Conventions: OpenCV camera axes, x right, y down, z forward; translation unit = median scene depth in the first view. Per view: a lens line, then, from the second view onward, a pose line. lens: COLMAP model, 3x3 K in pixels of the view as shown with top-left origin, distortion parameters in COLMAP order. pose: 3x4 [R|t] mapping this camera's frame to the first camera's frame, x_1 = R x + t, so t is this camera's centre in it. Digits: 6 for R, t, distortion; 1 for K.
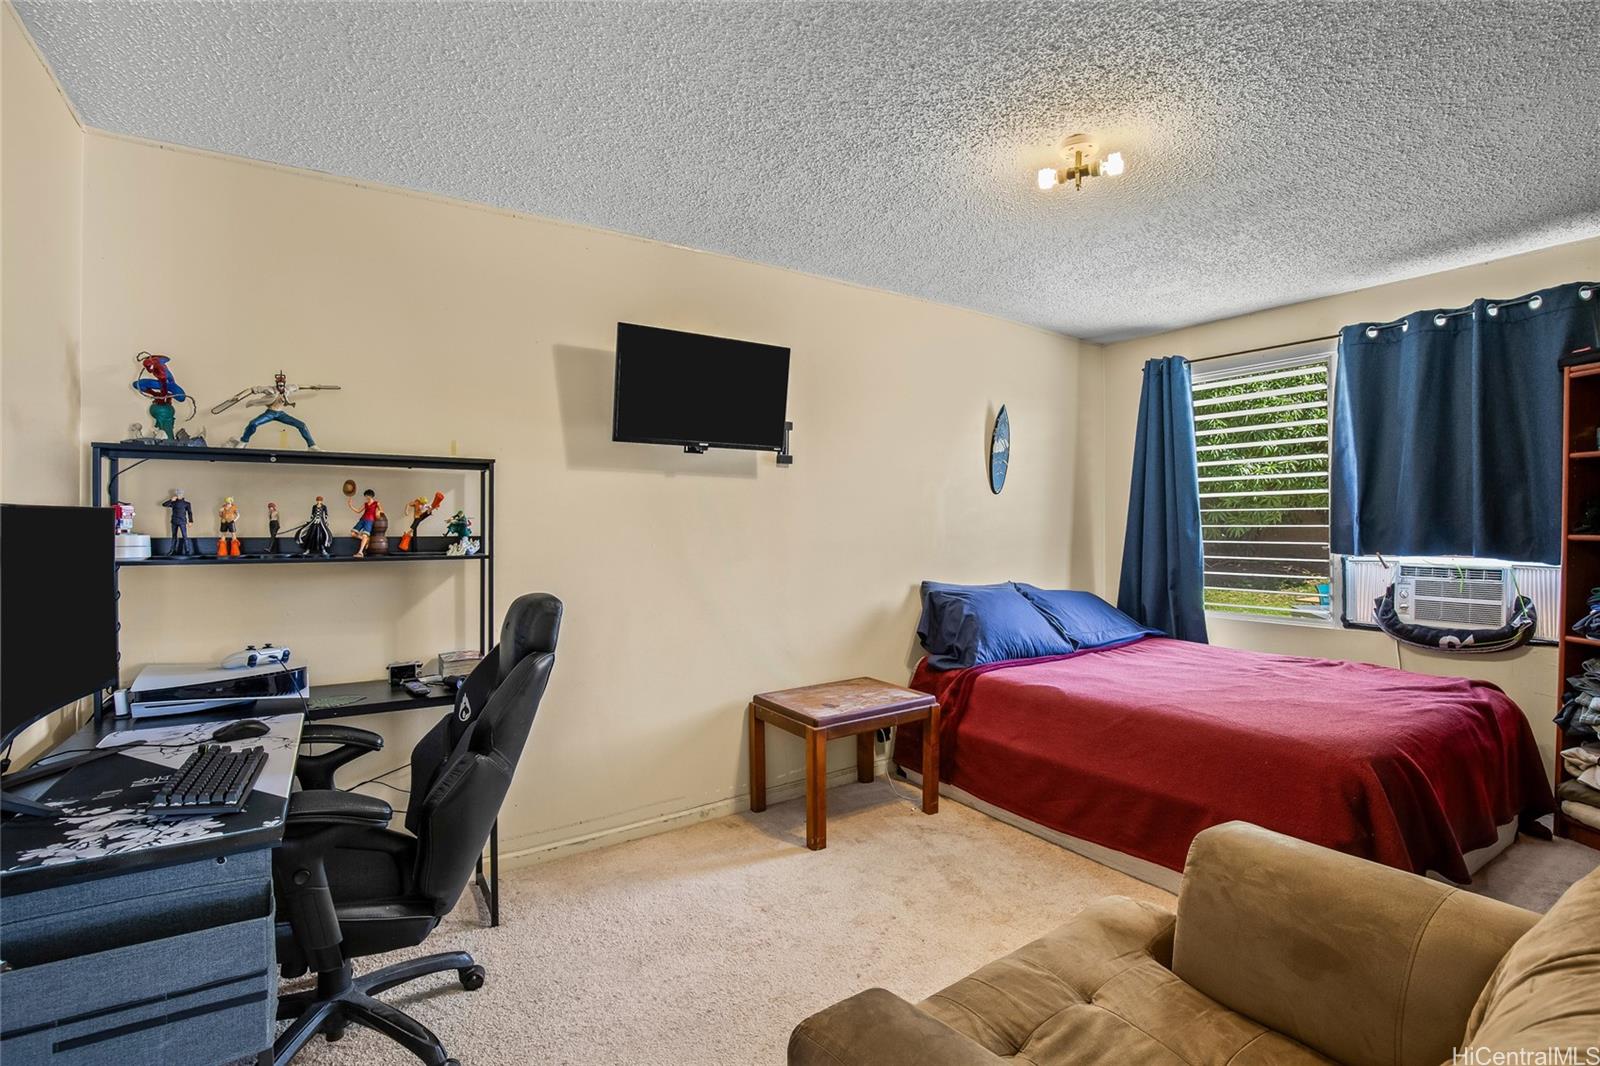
lens RADIAL K [[729.1, 0, 800.0], [0, 729.1, 533.0], [0, 0, 1]] dist [-0.001747, -0.000338]
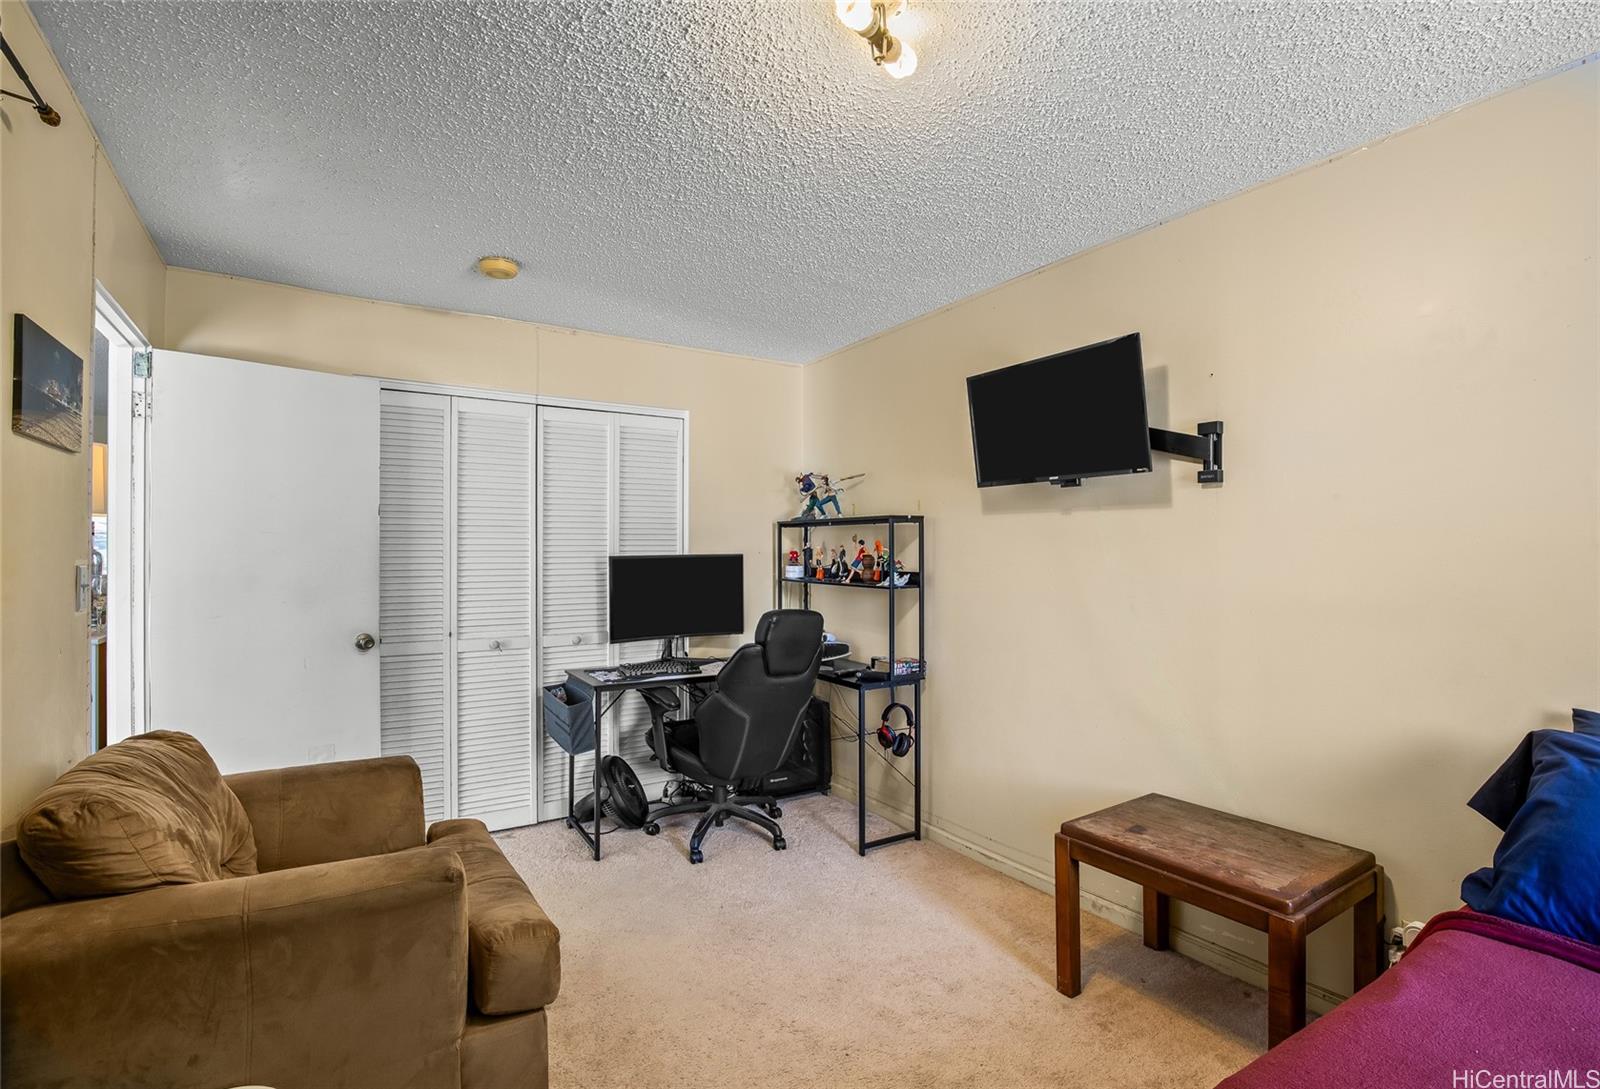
lens RADIAL K [[773.2, 0, 800.0], [0, 773.2, 544.5], [0, 0, 1]] dist [-0.000323, 0.000012]
pose [[-0.053473, -0.001381, -0.998568, 0.935493], [-0.013457, 0.999909, -0.000662, -0.039641], [0.998479, 0.013402, -0.053487, 0.838433]]
